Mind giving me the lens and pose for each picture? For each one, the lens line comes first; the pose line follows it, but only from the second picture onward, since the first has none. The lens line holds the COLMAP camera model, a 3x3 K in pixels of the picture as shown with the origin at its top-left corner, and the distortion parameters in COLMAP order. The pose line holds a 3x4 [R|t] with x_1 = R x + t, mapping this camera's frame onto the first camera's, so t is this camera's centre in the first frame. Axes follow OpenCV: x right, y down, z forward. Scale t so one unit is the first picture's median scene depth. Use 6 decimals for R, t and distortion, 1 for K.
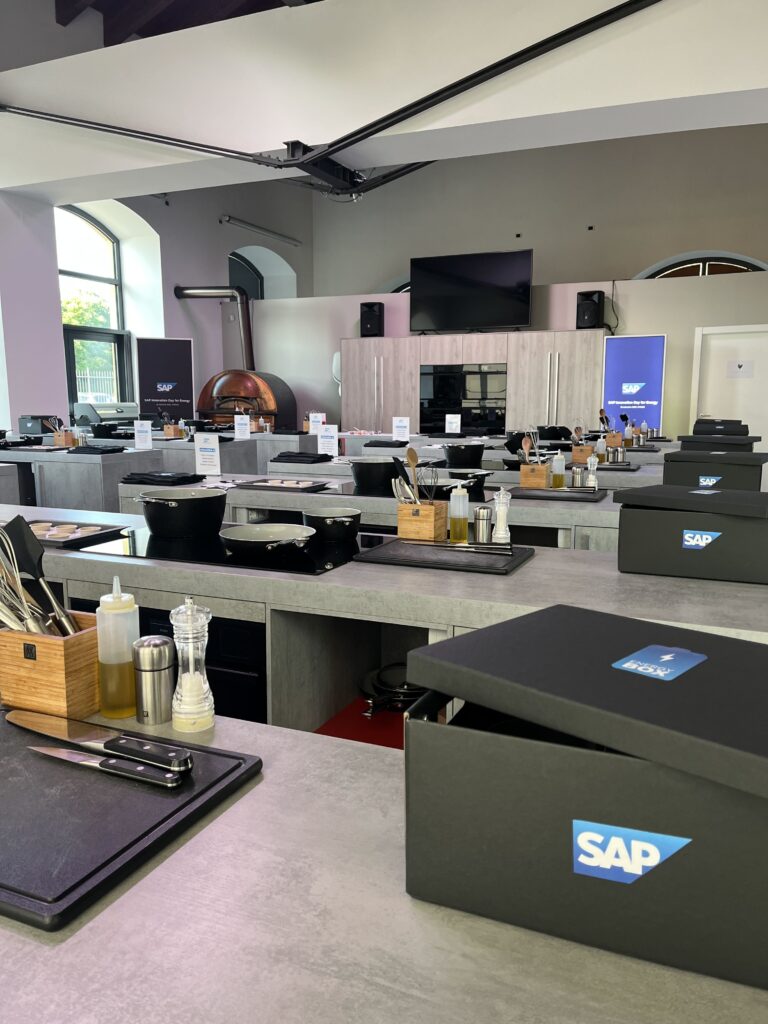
lens RADIAL K [[784.4, 0, 384.0], [0, 784.4, 512.0], [0, 0, 1]] dist [0.084938, -0.143085]
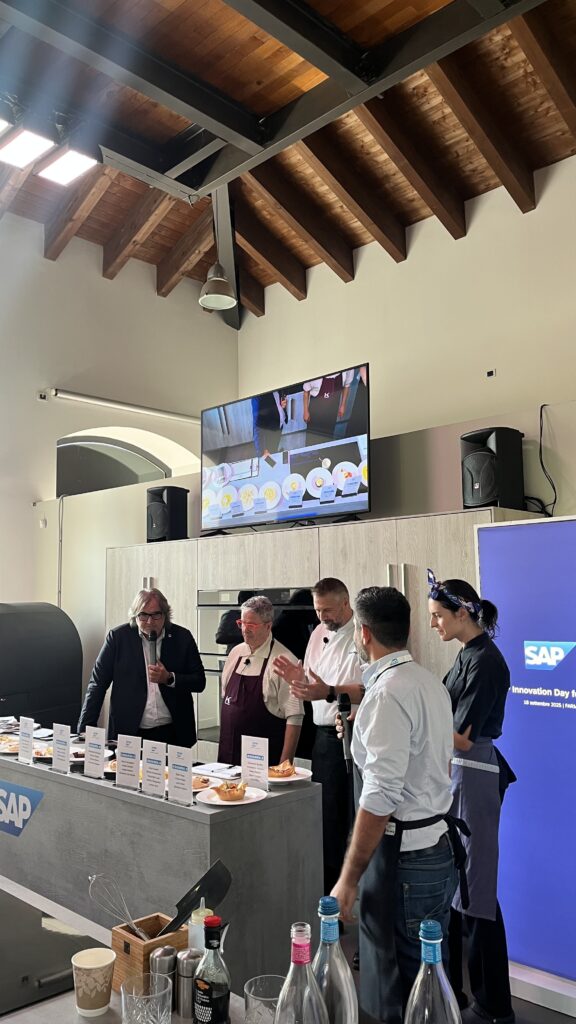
lens RADIAL K [[783.5, 0, 288.0], [0, 783.5, 512.0], [0, 0, 1]] dist [0.002225, 0.000531]
pose [[0.934682, -0.053374, -0.351456, 0.307172], [-0.038130, 0.967908, -0.248395, -0.114594], [0.353435, 0.245571, 0.902651, 0.555154]]
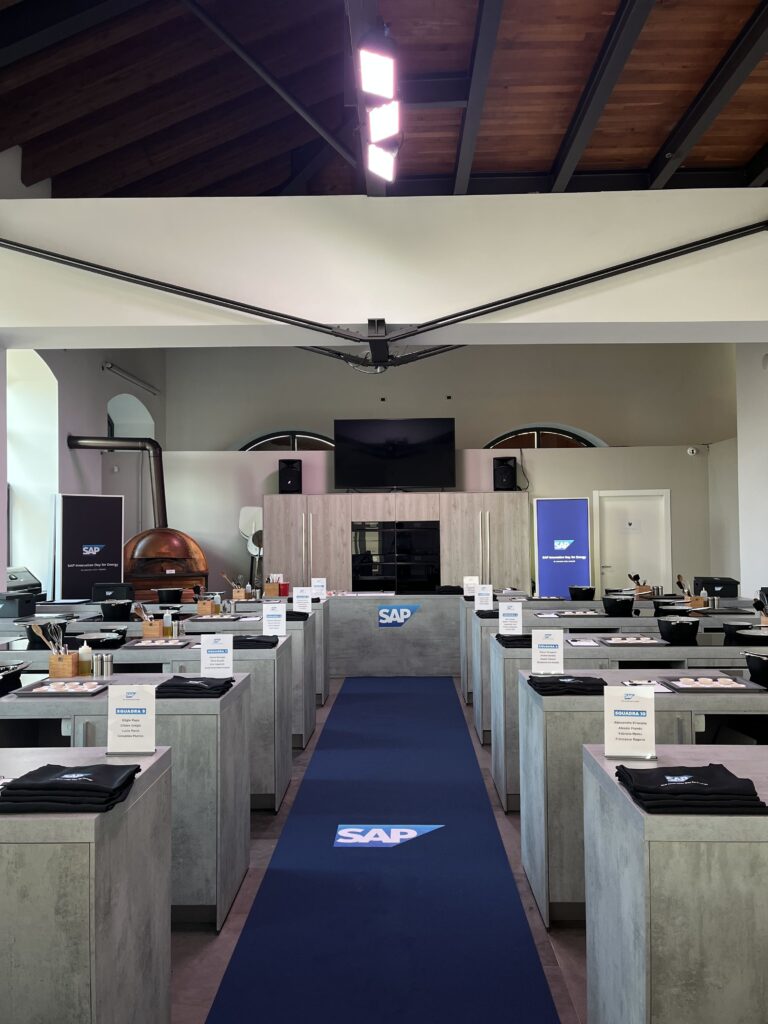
lens RADIAL K [[784.4, 0, 384.0], [0, 784.4, 512.0], [0, 0, 1]] dist [0.084938, -0.143085]
pose [[0.924298, 0.000095, 0.381672, -0.312083], [0.065683, 0.985041, -0.159309, -0.038756], [-0.375977, 0.172318, 0.910466, 0.075139]]
